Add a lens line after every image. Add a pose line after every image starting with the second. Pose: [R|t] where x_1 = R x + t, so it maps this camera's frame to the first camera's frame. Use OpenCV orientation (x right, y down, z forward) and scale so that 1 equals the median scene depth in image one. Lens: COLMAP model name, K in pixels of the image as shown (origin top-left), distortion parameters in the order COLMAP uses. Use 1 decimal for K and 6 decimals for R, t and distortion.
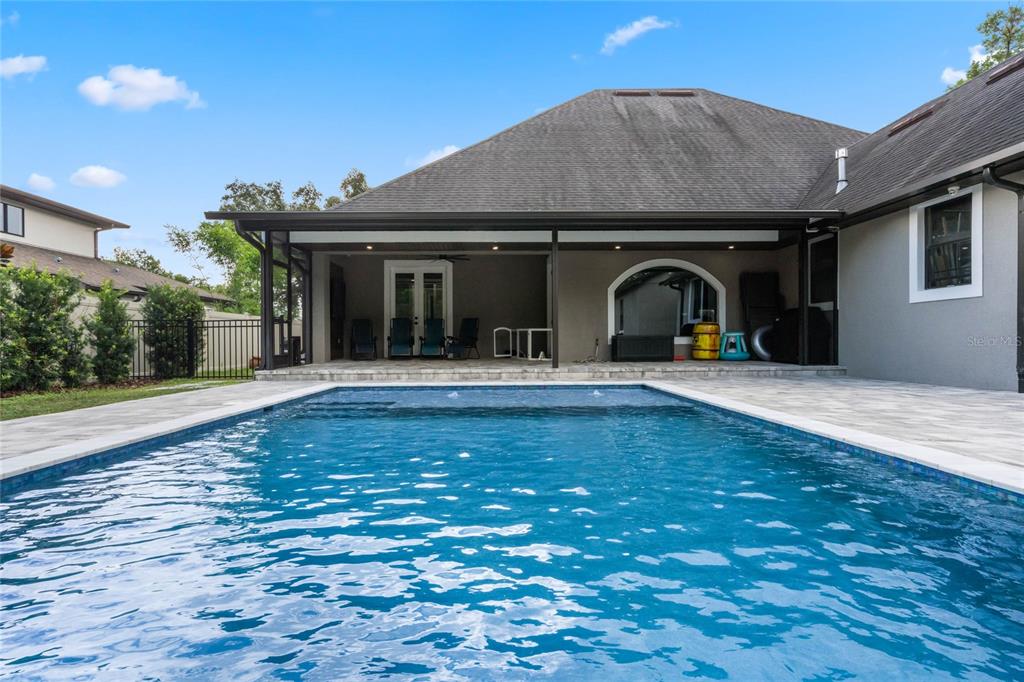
lens RADIAL K [[536.1, 0, 512.0], [0, 536.1, 341.0], [0, 0, 1]] dist [0.004094, 0.001875]
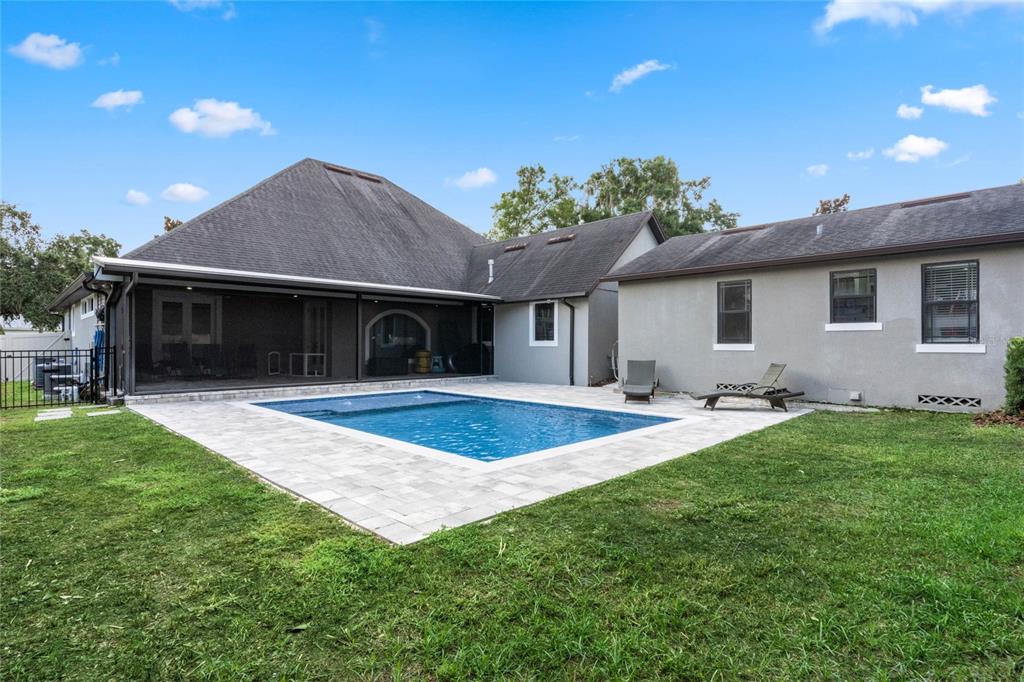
lens RADIAL K [[501.0, 0, 512.0], [0, 501.0, 341.0], [0, 0, 1]] dist [0.000232, -0.000174]
pose [[0.723582, 0.012382, 0.690127, -0.549071], [-0.006685, 0.999918, -0.010932, -0.053010], [-0.690206, 0.003297, 0.723605, -0.325760]]
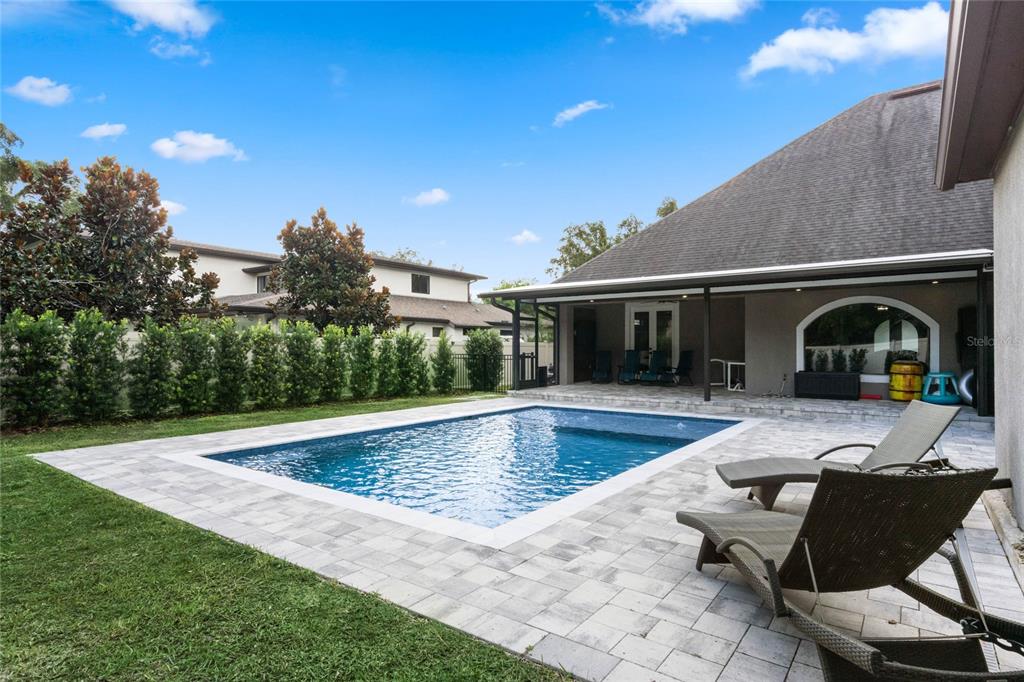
lens RADIAL K [[559.7, 0, 512.0], [0, 559.7, 341.0], [0, 0, 1]] dist [-0.001733, 0.000218]
pose [[0.790180, -0.000680, -0.612875, 0.461867], [-0.005204, 0.999956, -0.007819, -0.066321], [0.612853, 0.009367, 0.790141, -0.239900]]
